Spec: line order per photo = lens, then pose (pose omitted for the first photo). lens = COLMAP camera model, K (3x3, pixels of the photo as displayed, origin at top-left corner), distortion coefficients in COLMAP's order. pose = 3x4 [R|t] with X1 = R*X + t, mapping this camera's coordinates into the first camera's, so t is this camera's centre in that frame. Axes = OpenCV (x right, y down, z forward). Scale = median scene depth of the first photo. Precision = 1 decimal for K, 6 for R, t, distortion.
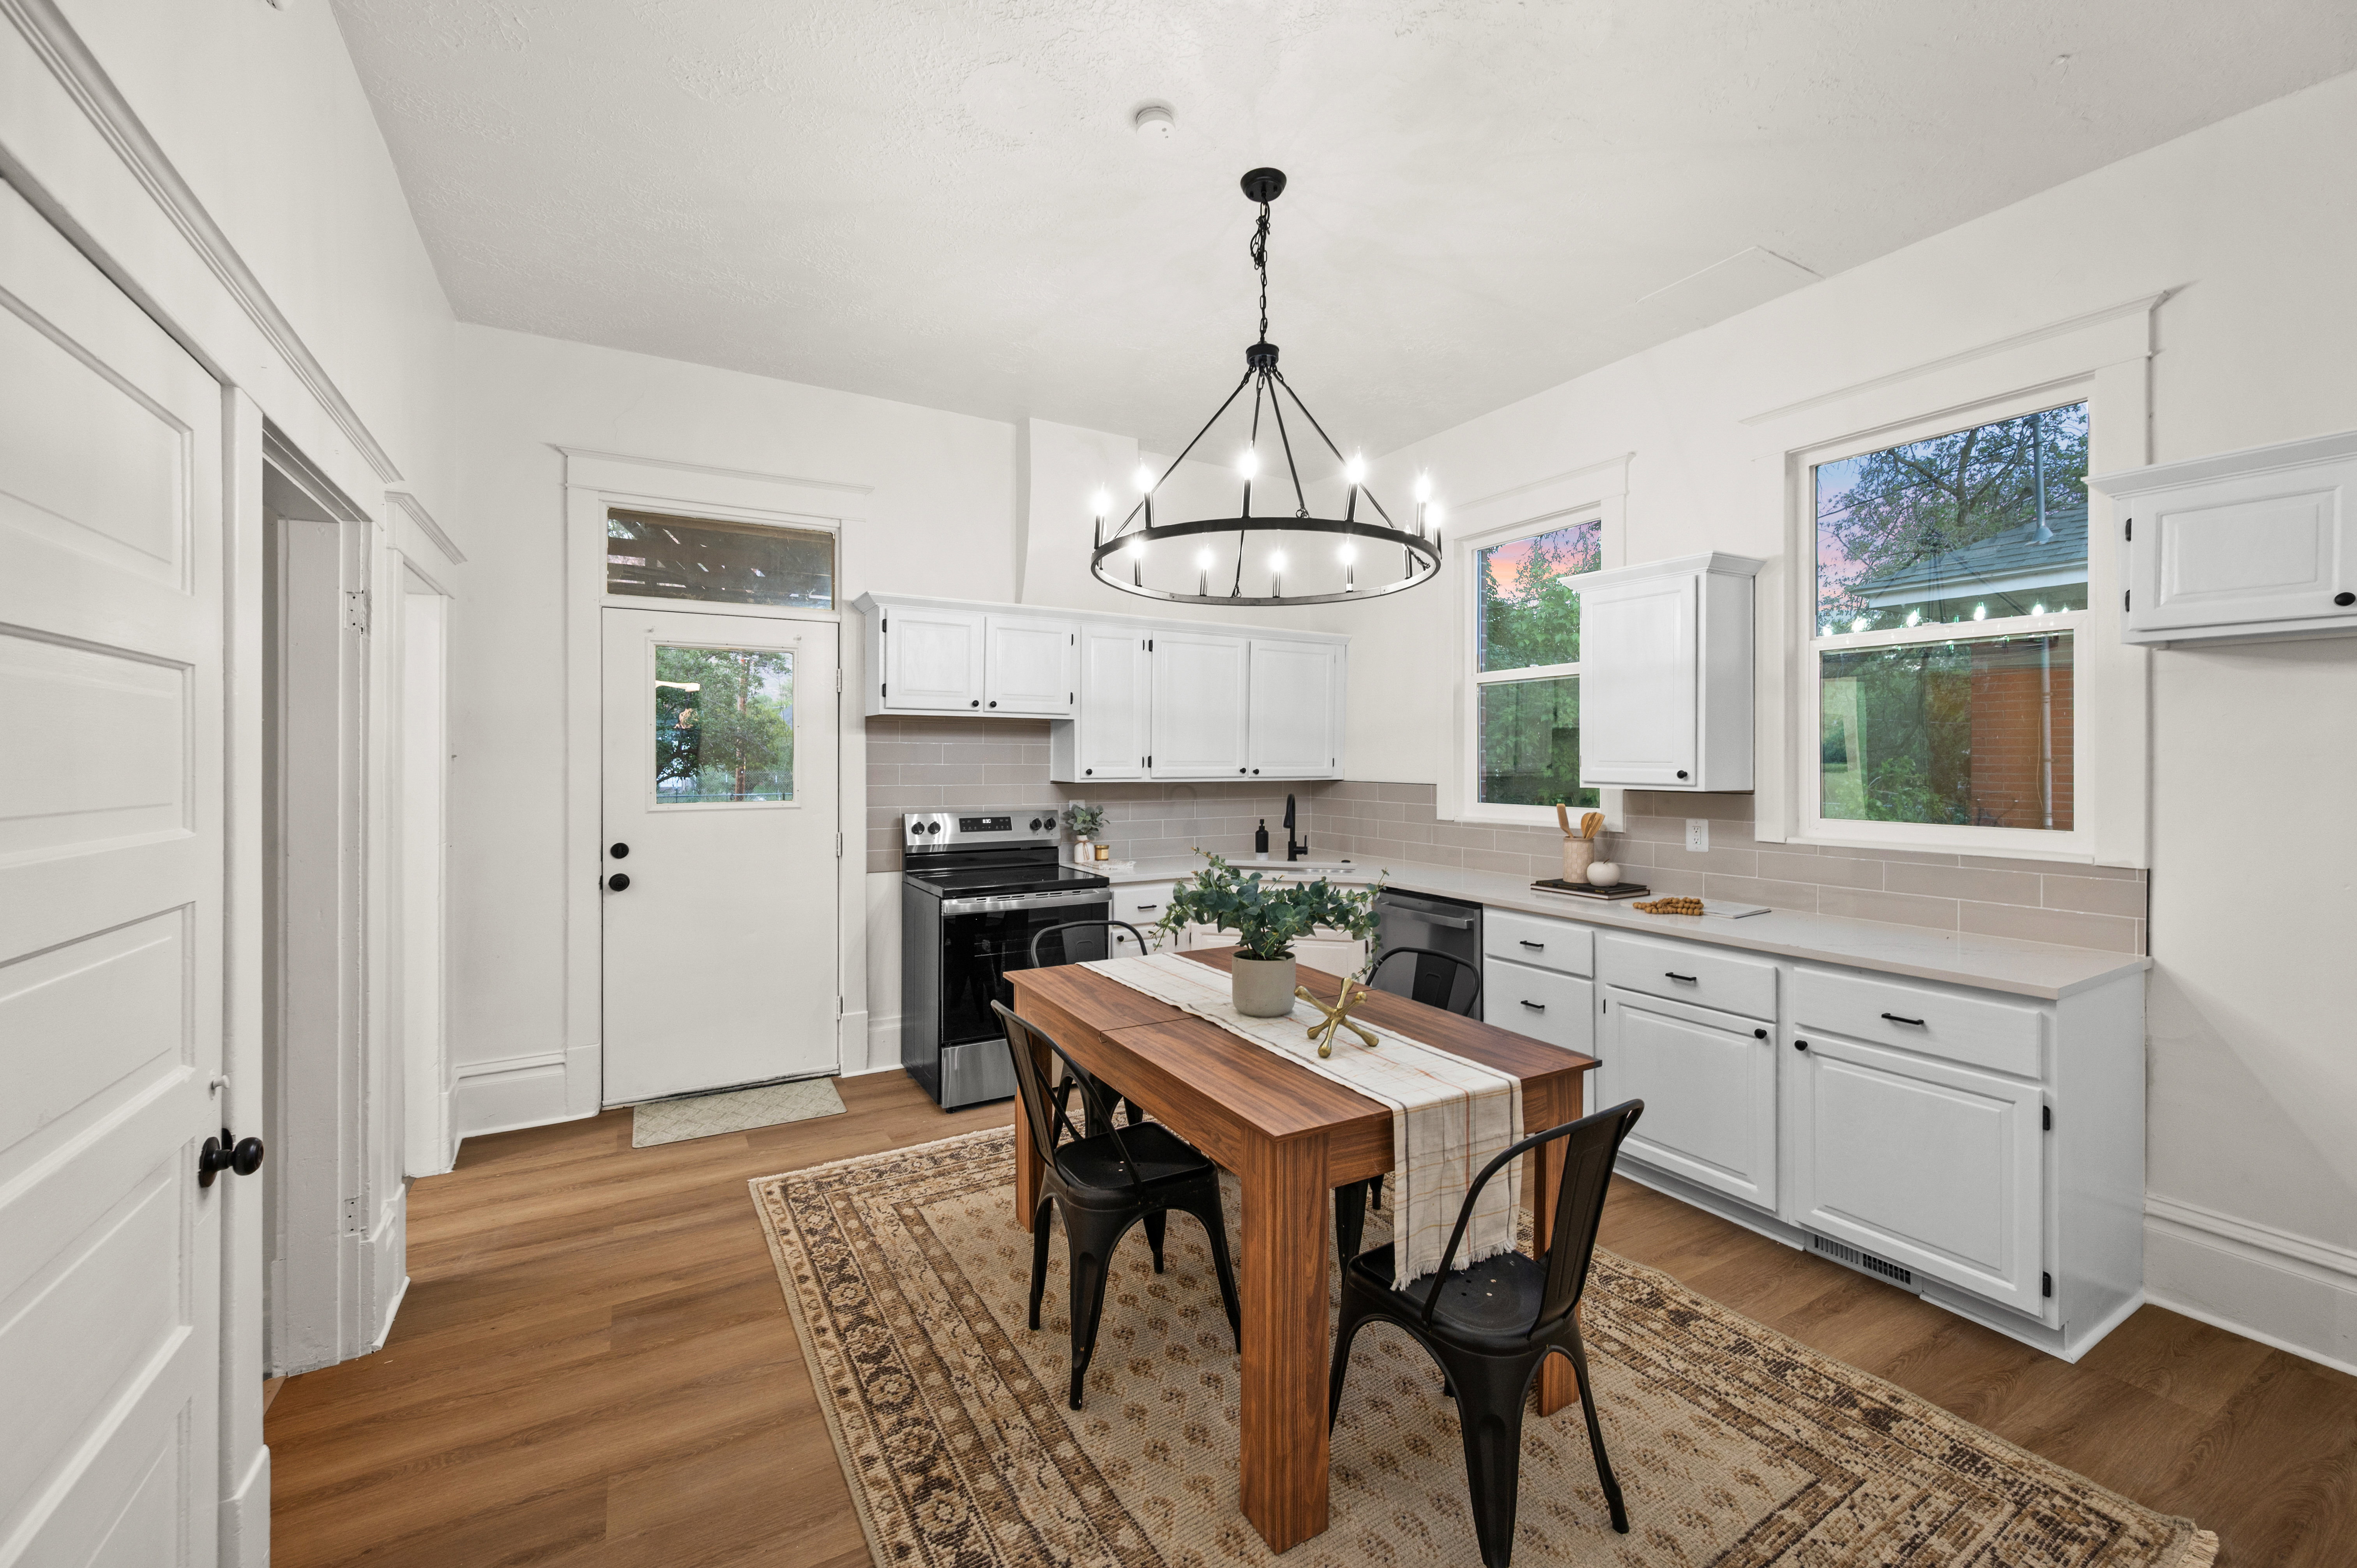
lens RADIAL K [[947.0, 0, 1189.5], [0, 947.0, 757.1], [0, 0, 1]] dist [-0.001723, -0.000149]
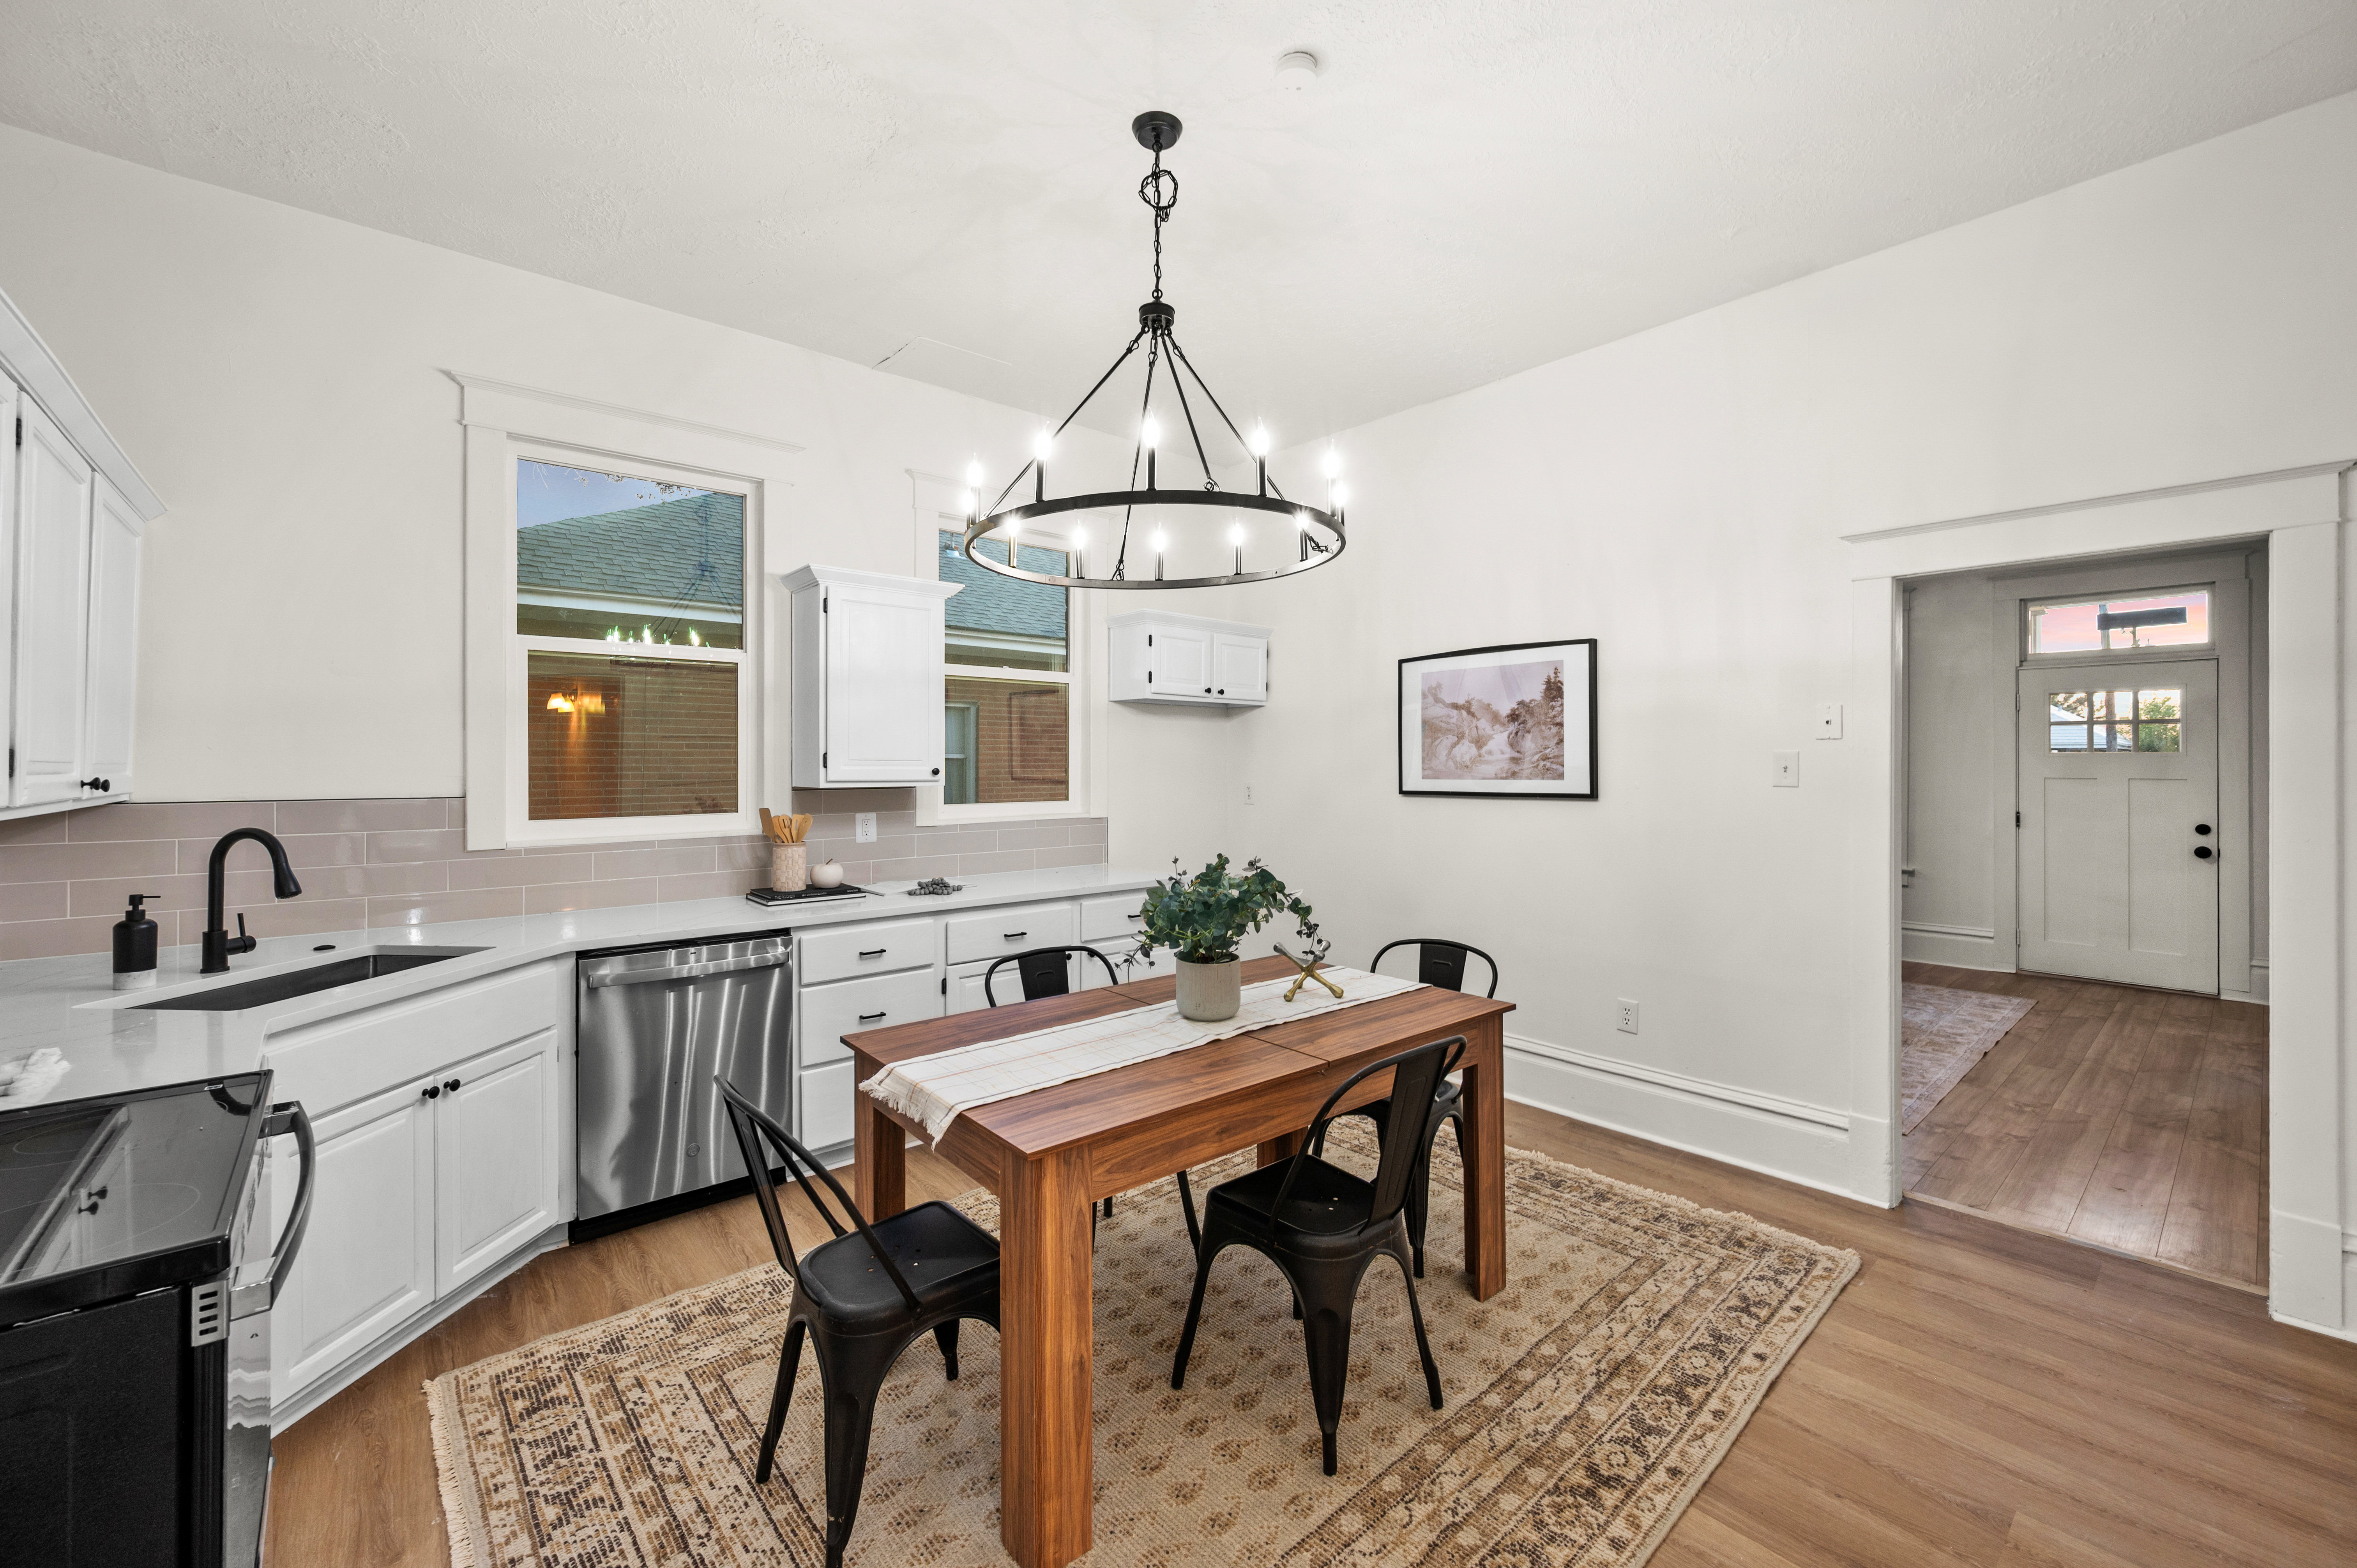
lens RADIAL K [[947.0, 0, 1189.5], [0, 947.0, 757.1], [0, 0, 1]] dist [-0.001723, -0.000149]
pose [[-0.180542, 0.003471, 0.983561, -0.615824], [-0.000422, 0.999993, -0.003606, 0.004793], [-0.983567, -0.001066, -0.180539, 0.839068]]
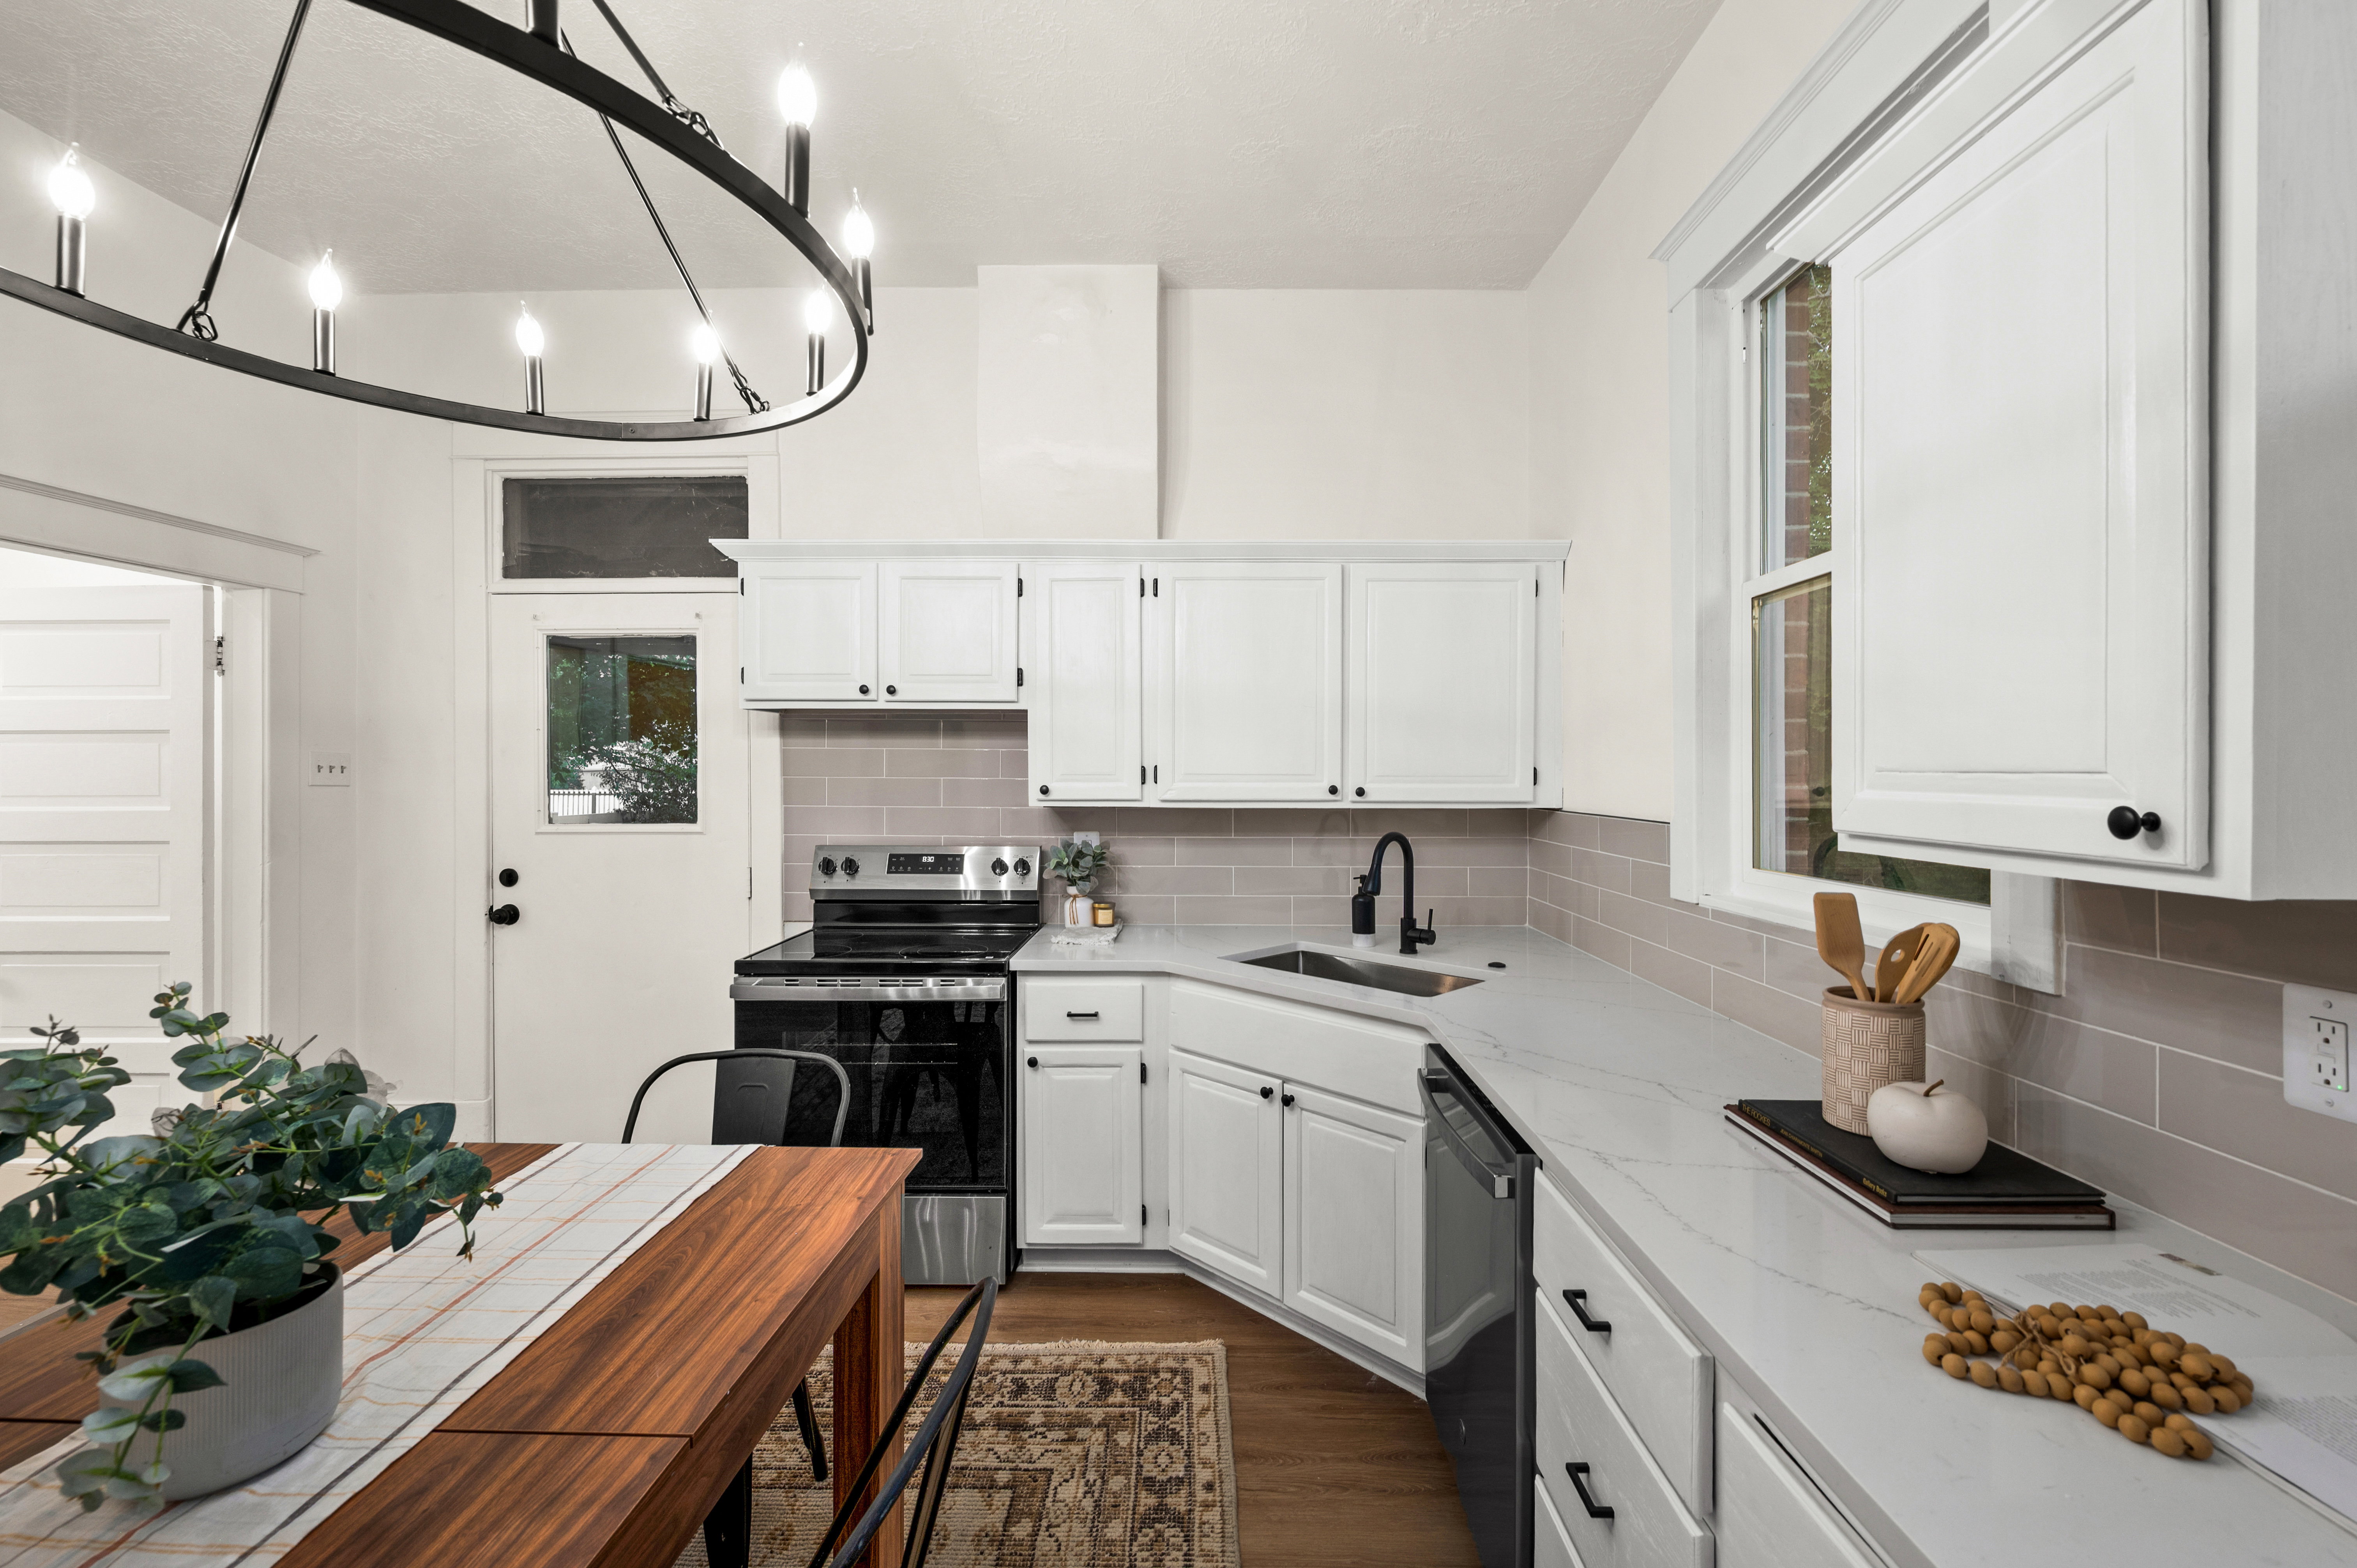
lens RADIAL K [[981.0, 0, 1188.5], [0, 981.0, 774.2], [0, 0, 1]] dist [-0.000802, -0.000556]
pose [[0.851922, 0.000419, -0.523668, 0.414409], [0.000372, 0.999999, 0.001405, 0.004887], [0.523668, -0.001392, 0.851921, 0.612955]]
